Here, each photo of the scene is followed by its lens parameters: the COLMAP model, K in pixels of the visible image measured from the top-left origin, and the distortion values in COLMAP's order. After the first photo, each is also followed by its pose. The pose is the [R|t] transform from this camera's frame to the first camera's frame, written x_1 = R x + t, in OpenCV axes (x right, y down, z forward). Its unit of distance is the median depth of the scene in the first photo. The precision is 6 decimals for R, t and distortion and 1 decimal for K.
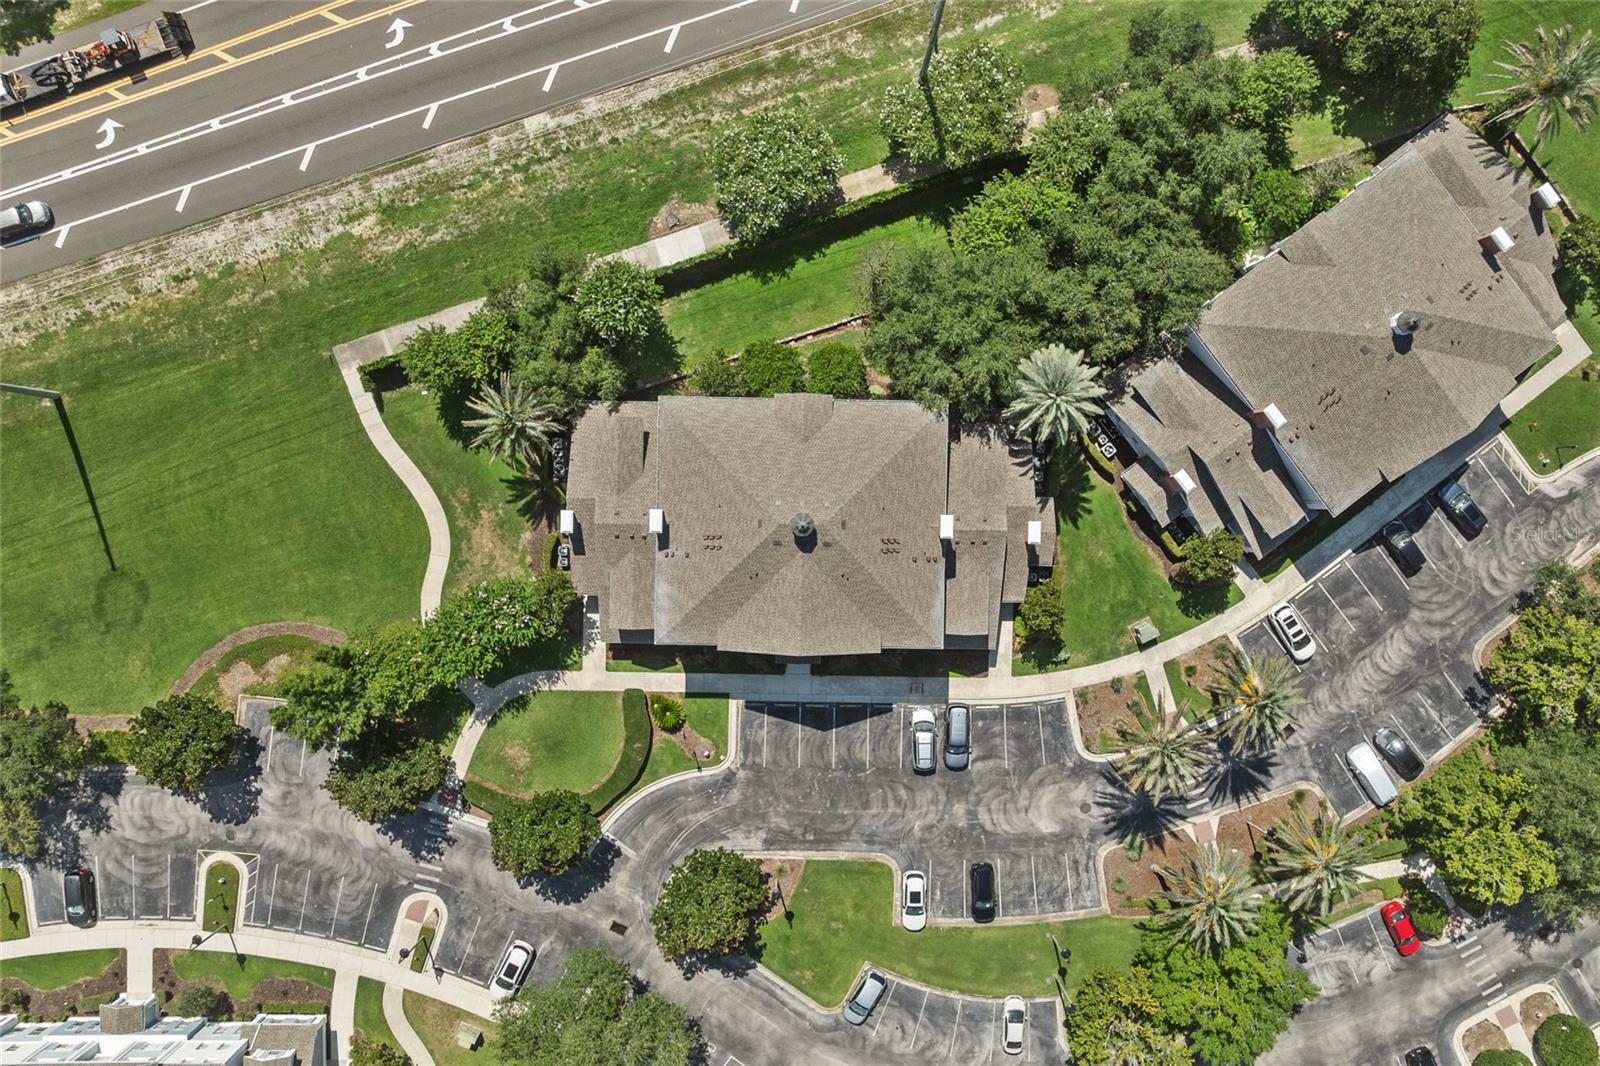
lens RADIAL K [[1338.5, 0, 800.0], [0, 1338.5, 533.0], [0, 0, 1]] dist [-0.012741, -0.023785]
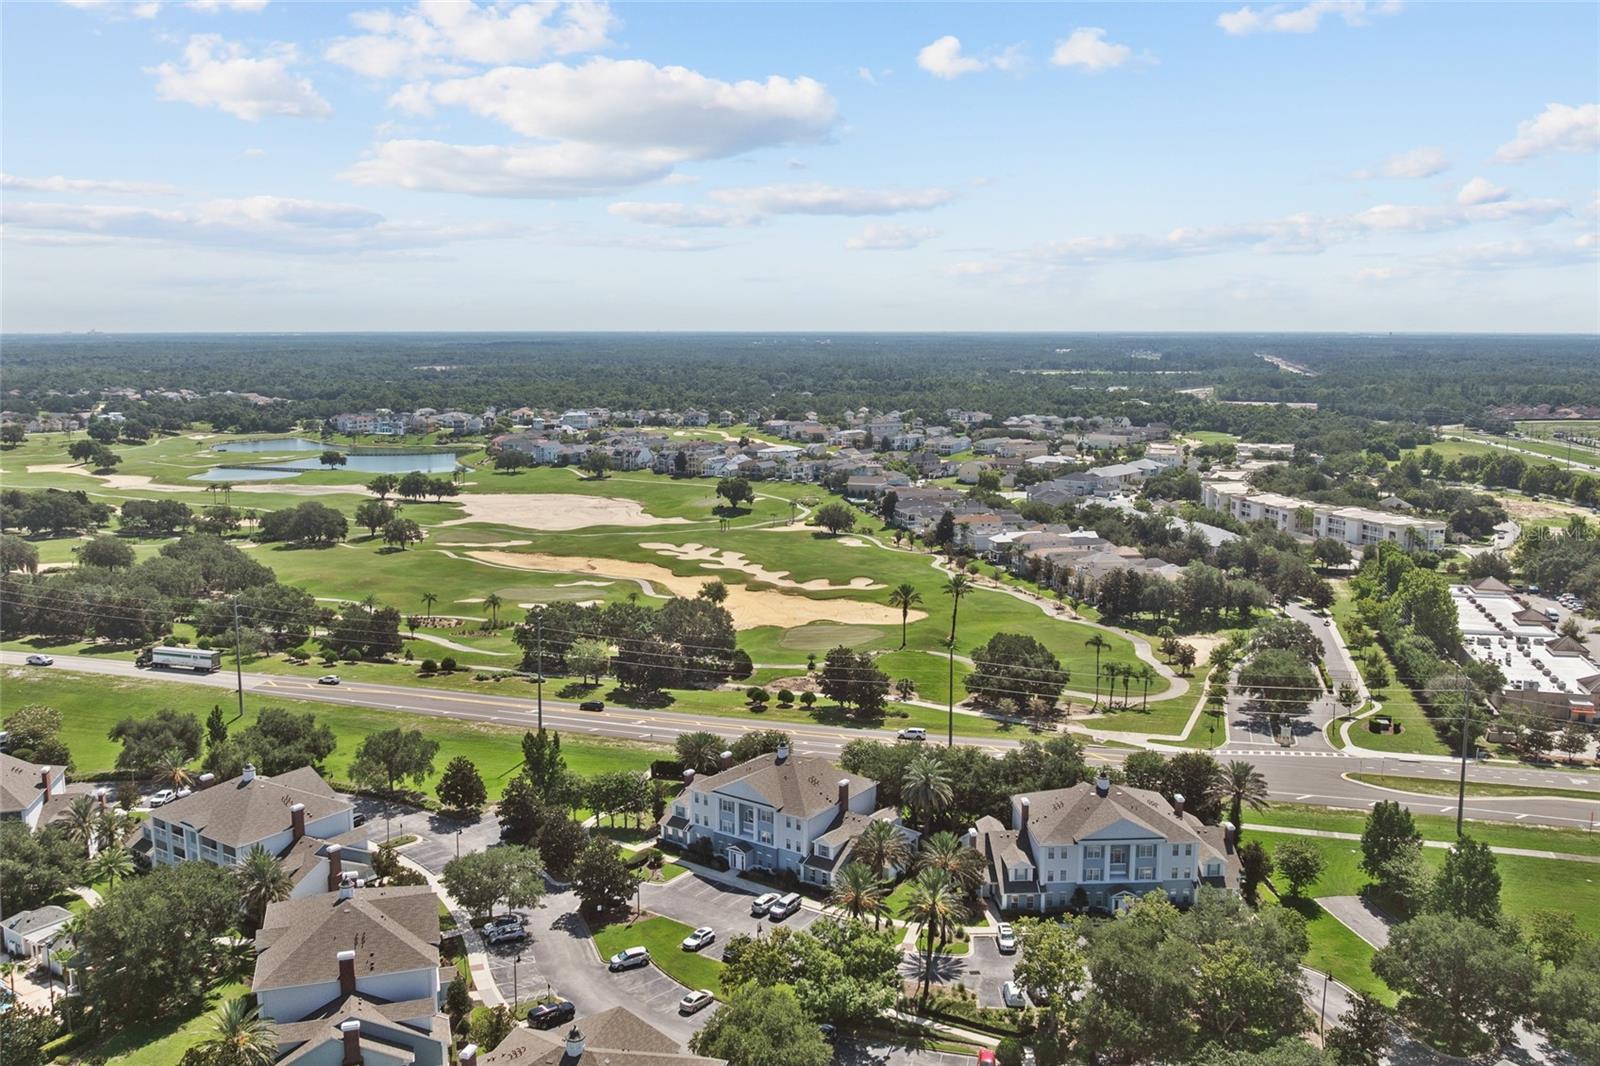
lens RADIAL K [[1338.5, 0, 800.0], [0, 1338.5, 533.0], [0, 0, 1]] dist [-0.012741, -0.023785]
pose [[0.821820, 0.078276, -0.564345, 0.990371], [-0.569695, 0.099426, -0.815820, 1.389632], [-0.007748, 0.991961, 0.126303, 0.354928]]
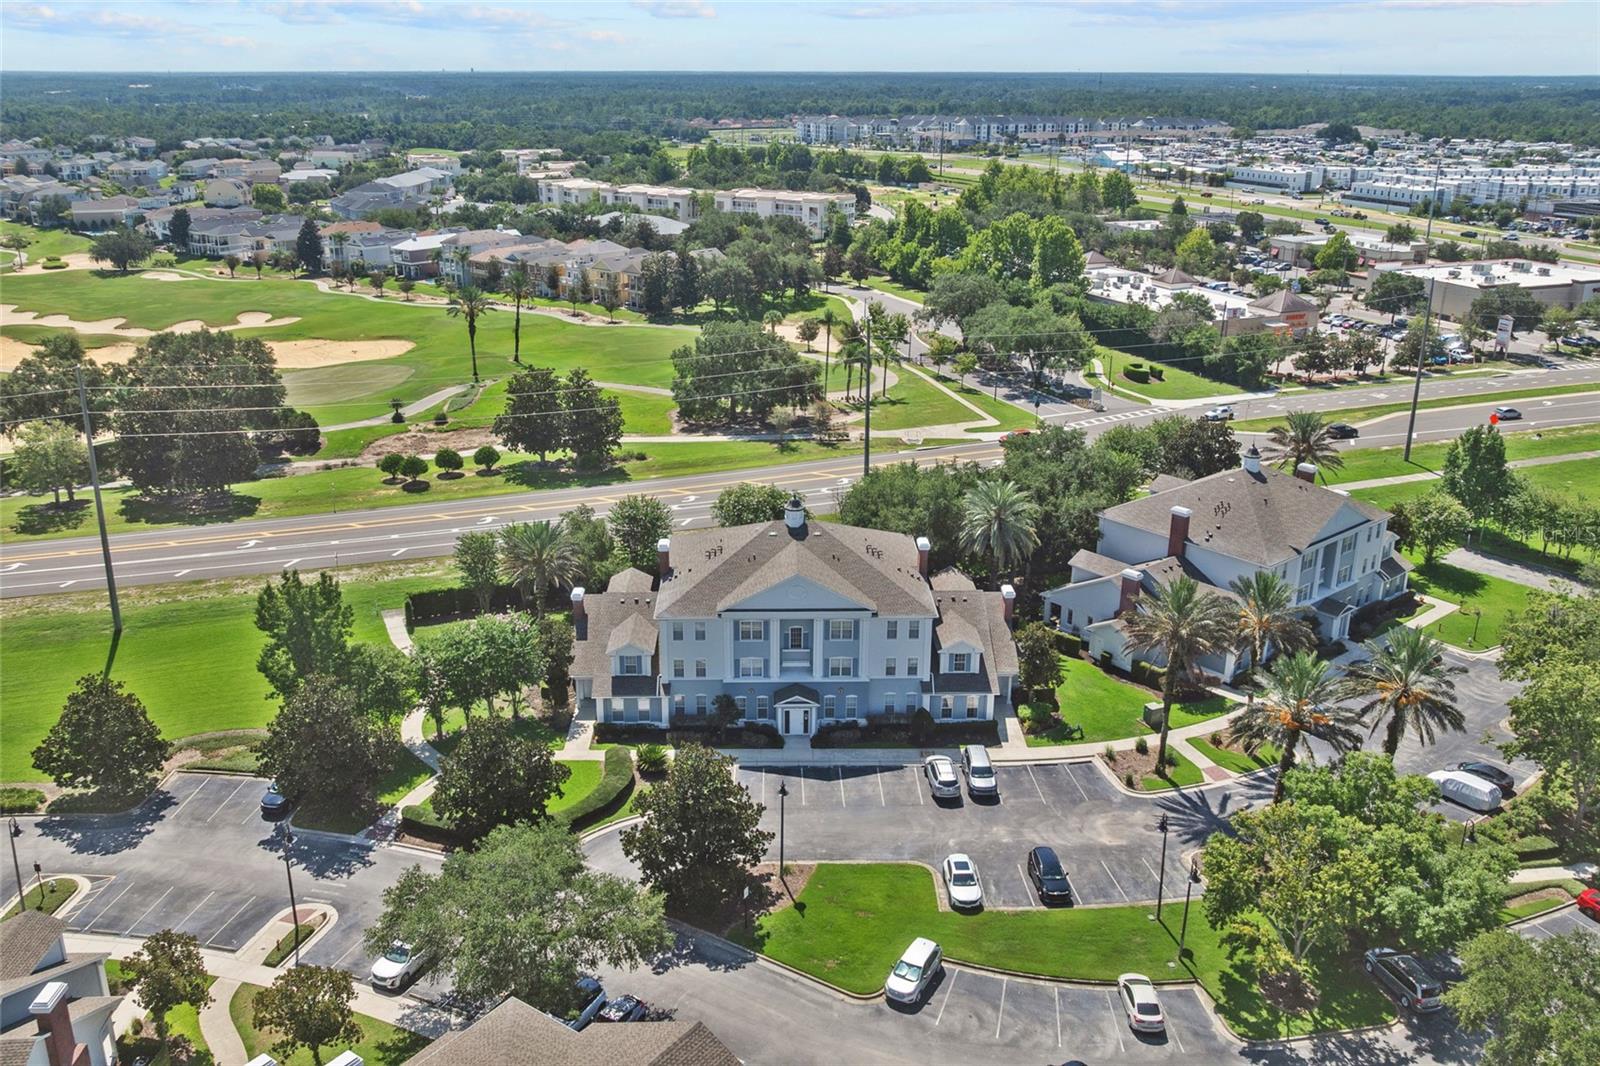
lens RADIAL K [[1338.5, 0, 800.0], [0, 1338.5, 533.0], [0, 0, 1]] dist [-0.012741, -0.023785]
pose [[0.998916, -0.018753, 0.042615, -0.036018], [0.046296, 0.303160, -0.951815, 0.936507], [0.004930, 0.952755, 0.303699, 0.576010]]
